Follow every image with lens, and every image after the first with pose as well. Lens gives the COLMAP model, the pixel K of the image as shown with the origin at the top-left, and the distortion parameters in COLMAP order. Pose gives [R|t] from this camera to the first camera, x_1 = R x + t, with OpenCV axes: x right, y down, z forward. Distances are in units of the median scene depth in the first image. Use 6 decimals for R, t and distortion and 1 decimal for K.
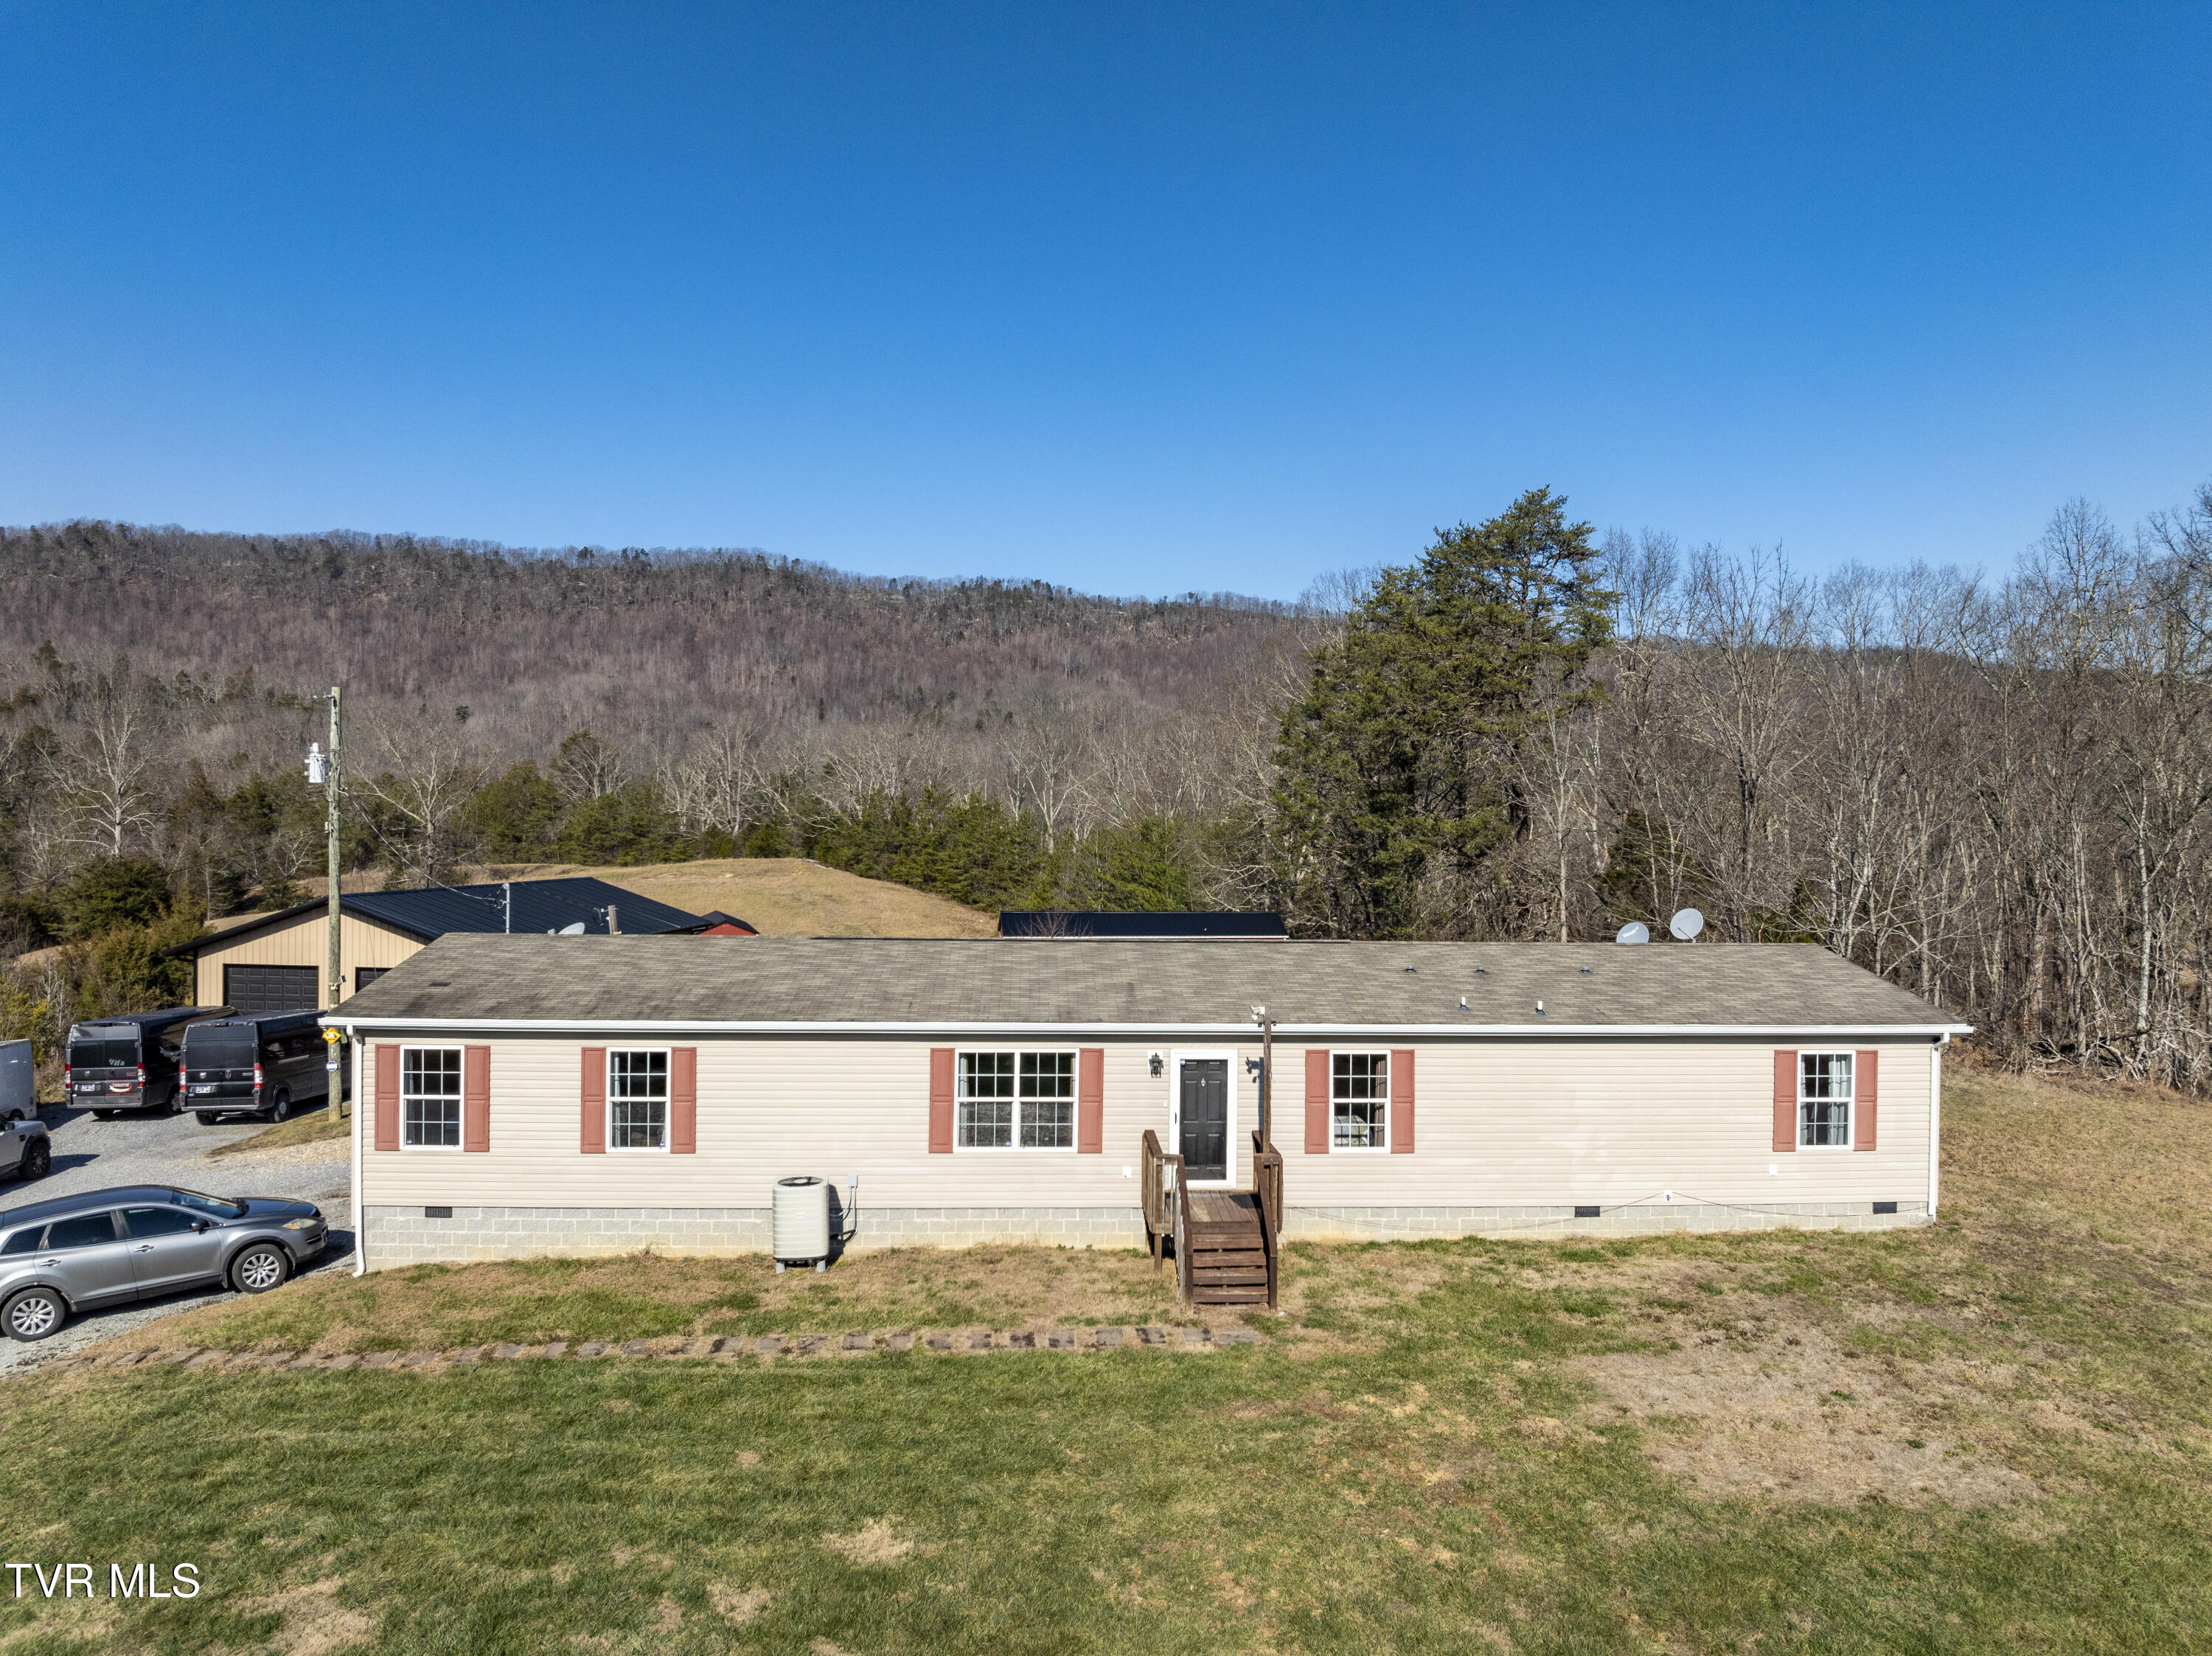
lens RADIAL K [[1571.8, 0, 1124.3], [0, 1571.8, 824.4], [0, 0, 1]] dist [-0.047998, 0.016335]
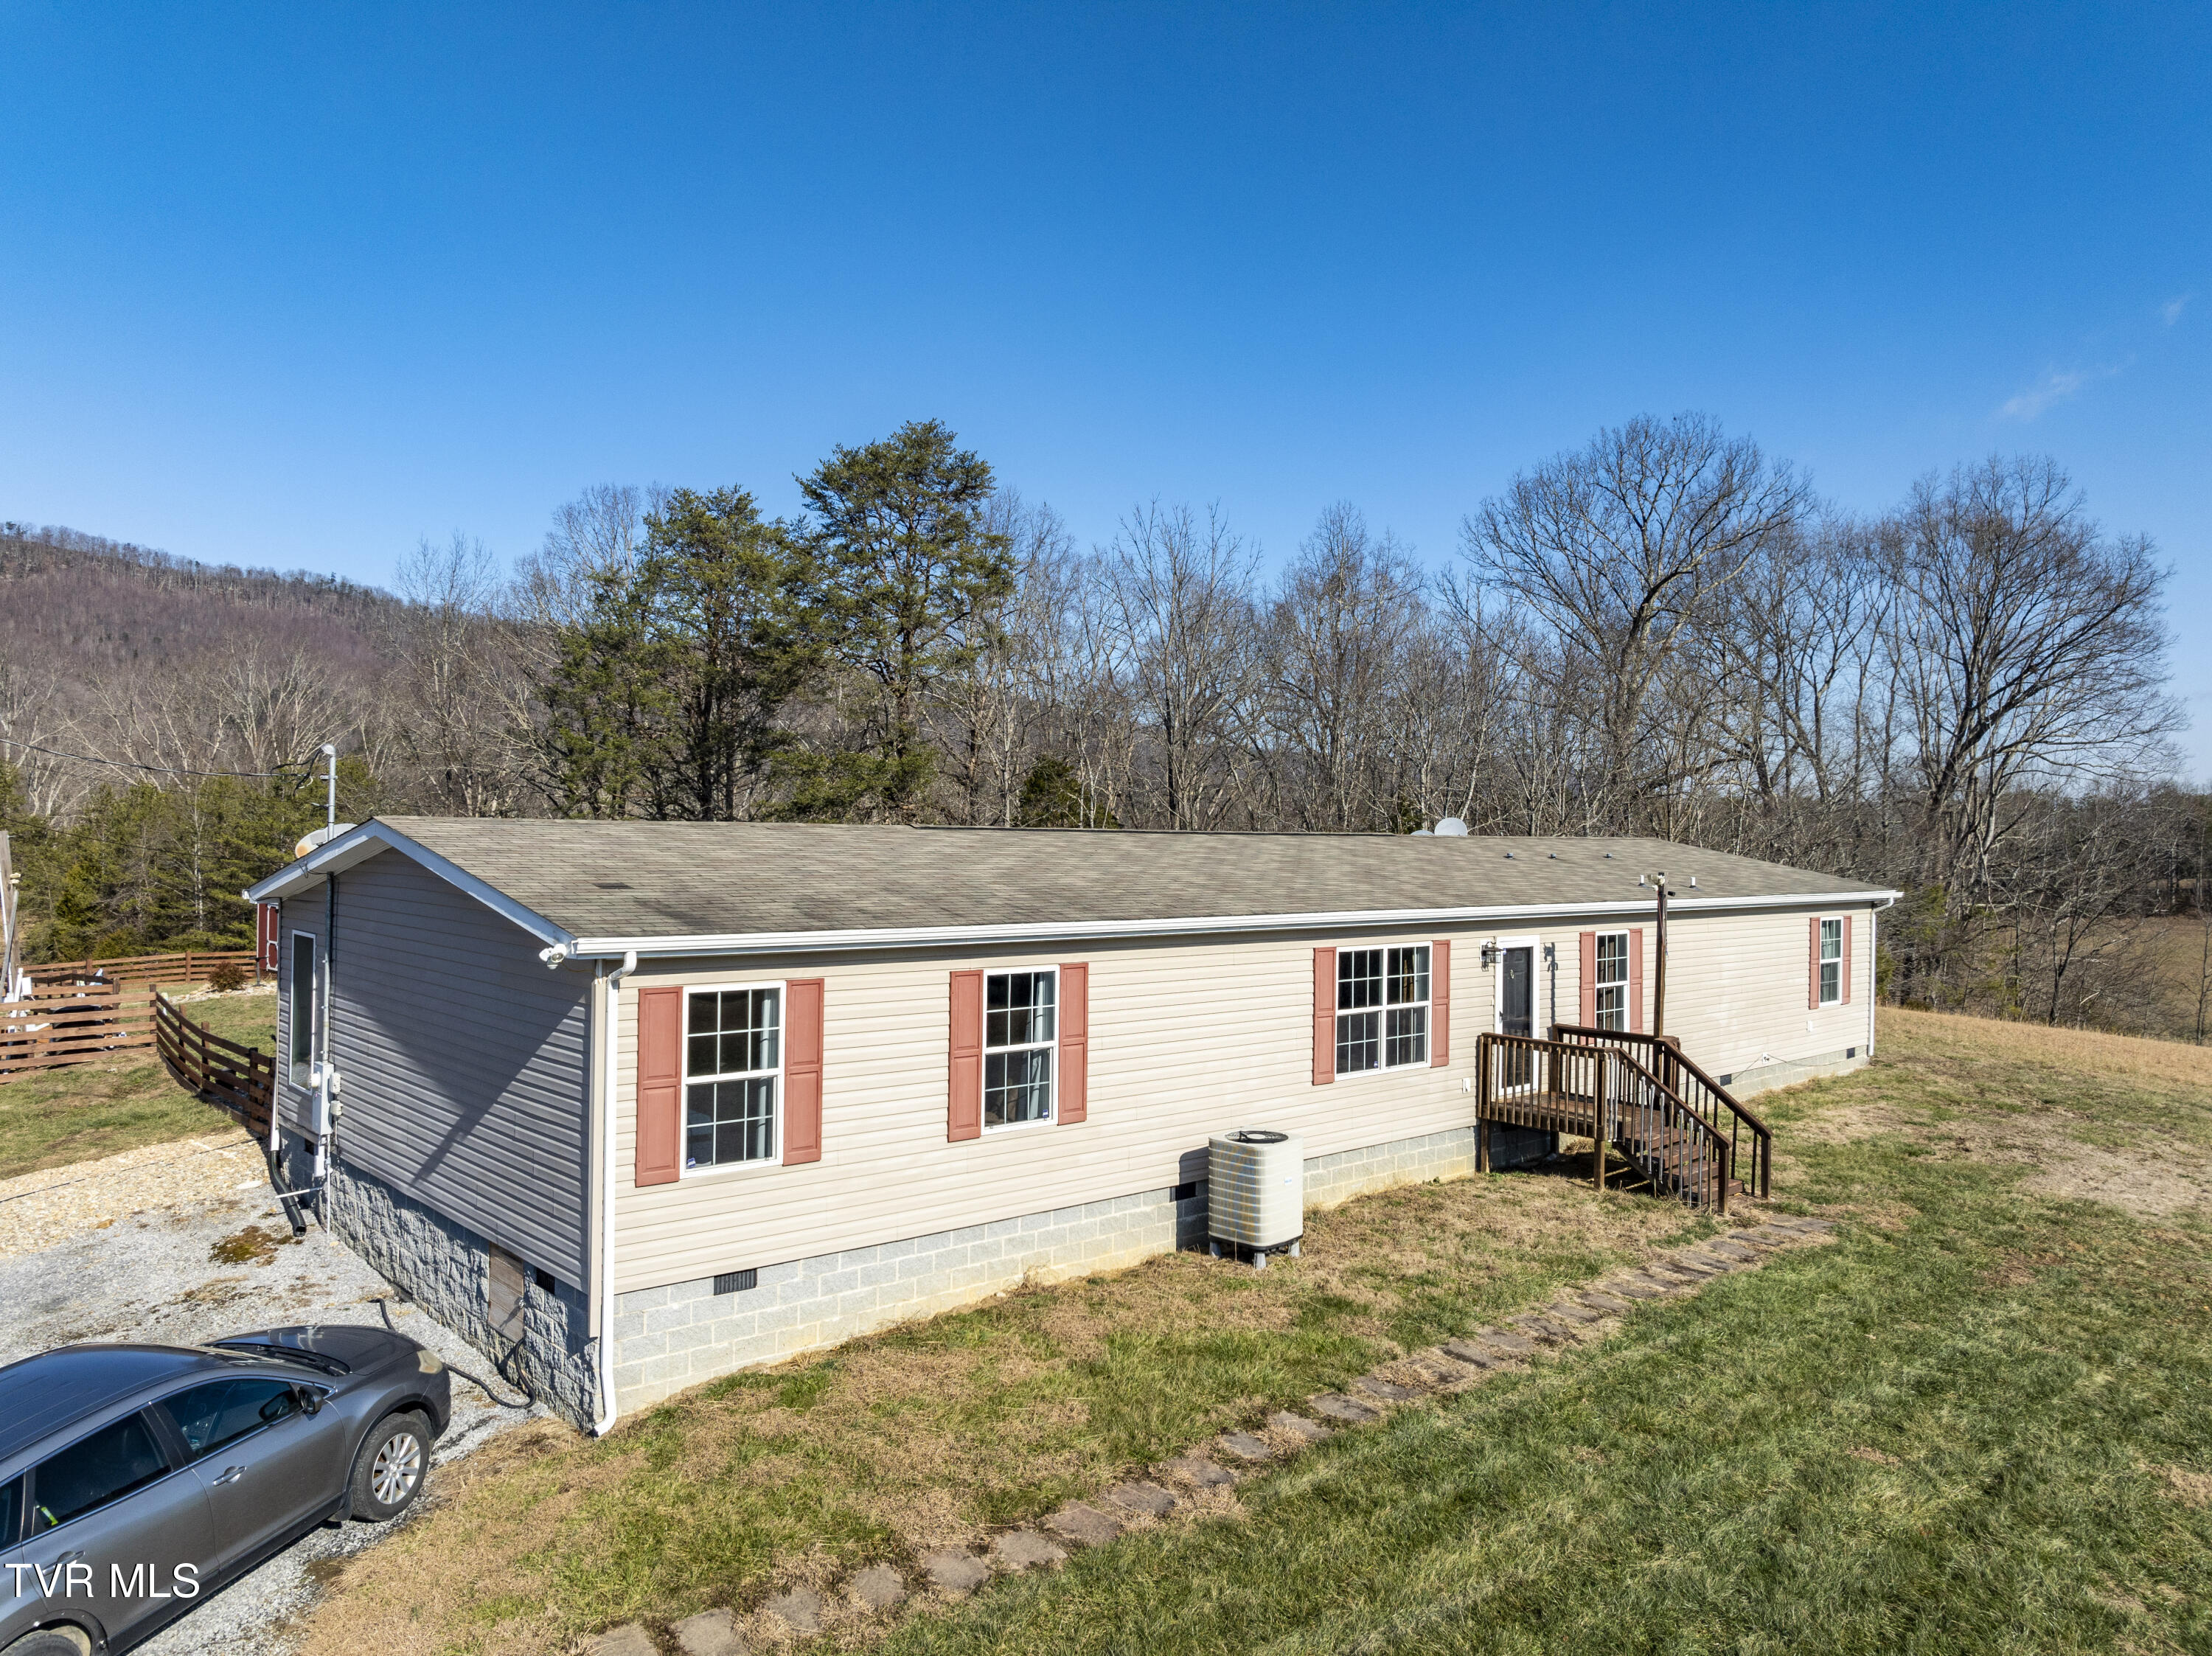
lens RADIAL K [[1571.8, 0, 1106.9], [0, 1571.8, 833.7], [0, 0, 1]] dist [-0.047998, 0.016335]
pose [[0.769404, 0.001792, 0.638760, -0.686953], [-0.008231, 0.999941, 0.007108, 0.082480], [-0.638710, -0.010726, 0.769373, 0.478262]]
